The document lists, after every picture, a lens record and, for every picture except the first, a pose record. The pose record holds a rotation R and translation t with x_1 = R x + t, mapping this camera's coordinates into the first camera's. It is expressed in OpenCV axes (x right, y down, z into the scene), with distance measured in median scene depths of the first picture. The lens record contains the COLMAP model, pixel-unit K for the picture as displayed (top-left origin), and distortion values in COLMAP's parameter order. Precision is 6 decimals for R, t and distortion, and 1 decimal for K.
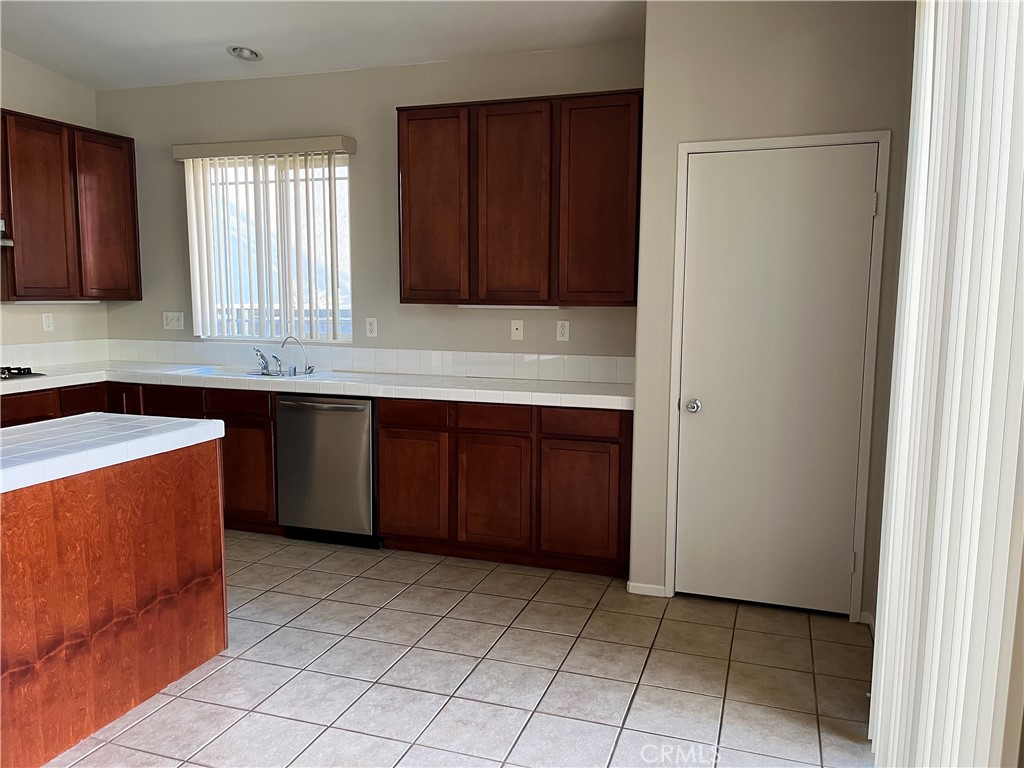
lens RADIAL K [[774.6, 0, 516.0], [0, 774.6, 390.8], [0, 0, 1]] dist [0.088345, -0.112371]
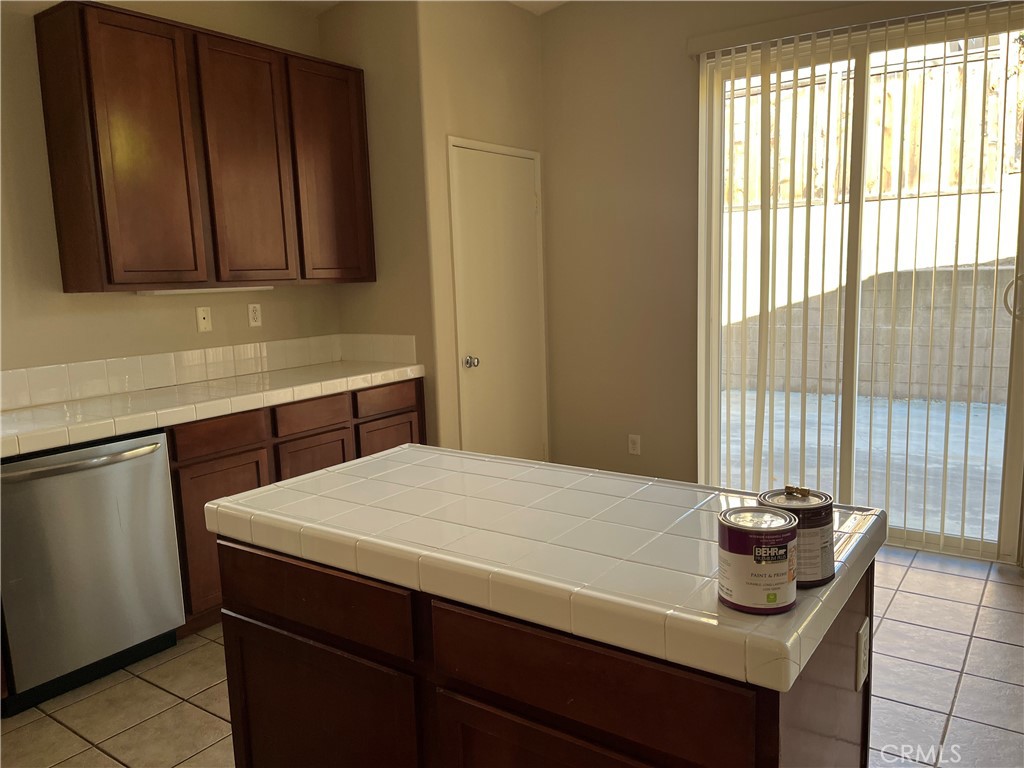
lens RADIAL K [[774.6, 0, 516.0], [0, 774.6, 390.8], [0, 0, 1]] dist [0.088345, -0.112371]
pose [[0.273972, -0.164500, 0.947565, -0.711105], [0.151651, 0.980327, 0.126340, -0.060759], [-0.949706, 0.109086, 0.293529, 0.472906]]
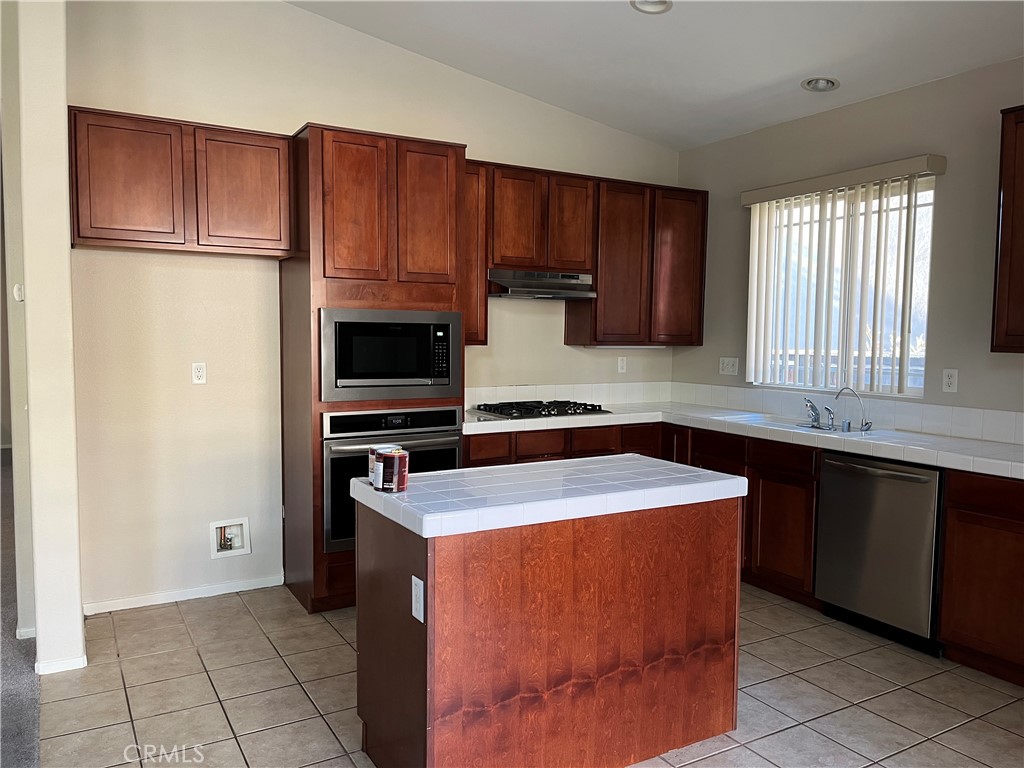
lens RADIAL K [[774.6, 0, 516.0], [0, 774.6, 390.8], [0, 0, 1]] dist [0.088345, -0.112371]
pose [[0.757638, 0.050561, -0.650714, 0.008551], [-0.086075, 0.996027, -0.022827, -0.013929], [0.646974, 0.073305, 0.758980, 0.083703]]
